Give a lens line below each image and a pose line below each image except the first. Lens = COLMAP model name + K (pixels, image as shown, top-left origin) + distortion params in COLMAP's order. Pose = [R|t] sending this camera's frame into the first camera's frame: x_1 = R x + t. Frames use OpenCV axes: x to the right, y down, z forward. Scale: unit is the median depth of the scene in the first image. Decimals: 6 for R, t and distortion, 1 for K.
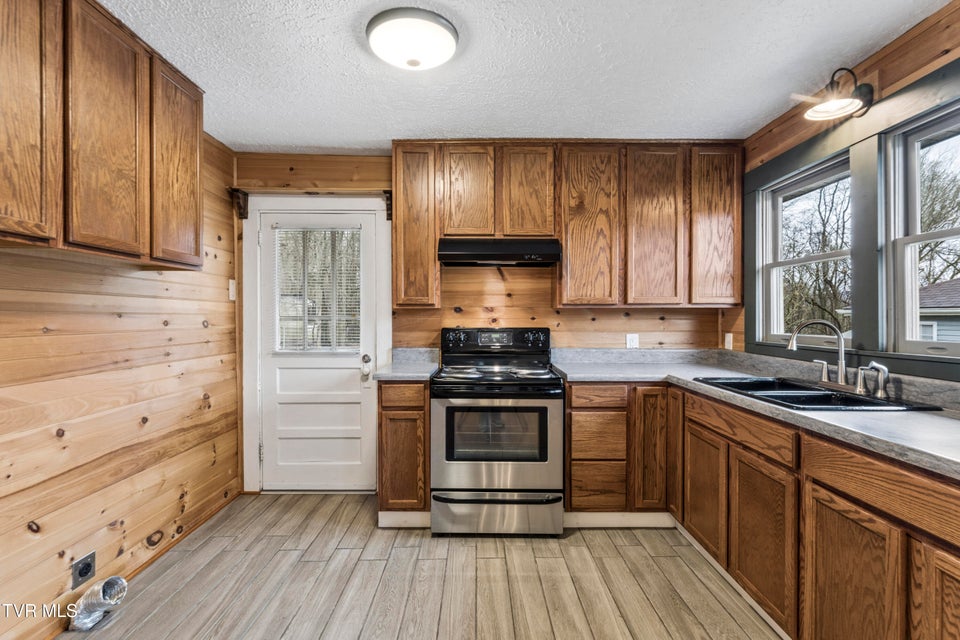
lens RADIAL K [[459.0, 0, 499.8], [0, 459.0, 319.8], [0, 0, 1]] dist [-0.002708, -0.000987]
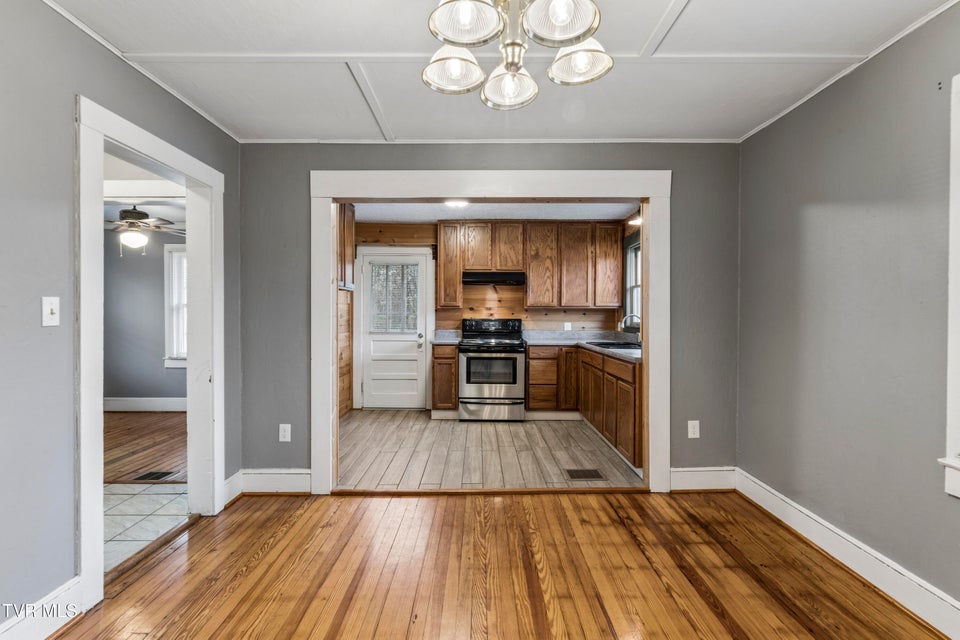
lens RADIAL K [[459.0, 0, 479.4], [0, 459.0, 314.5], [0, 0, 1]] dist [-0.002708, -0.000987]
pose [[0.998918, 0.004919, -0.046245, 0.027985], [-0.005223, 0.999966, -0.006457, 0.013862], [0.046212, 0.006692, 0.998909, -0.908050]]
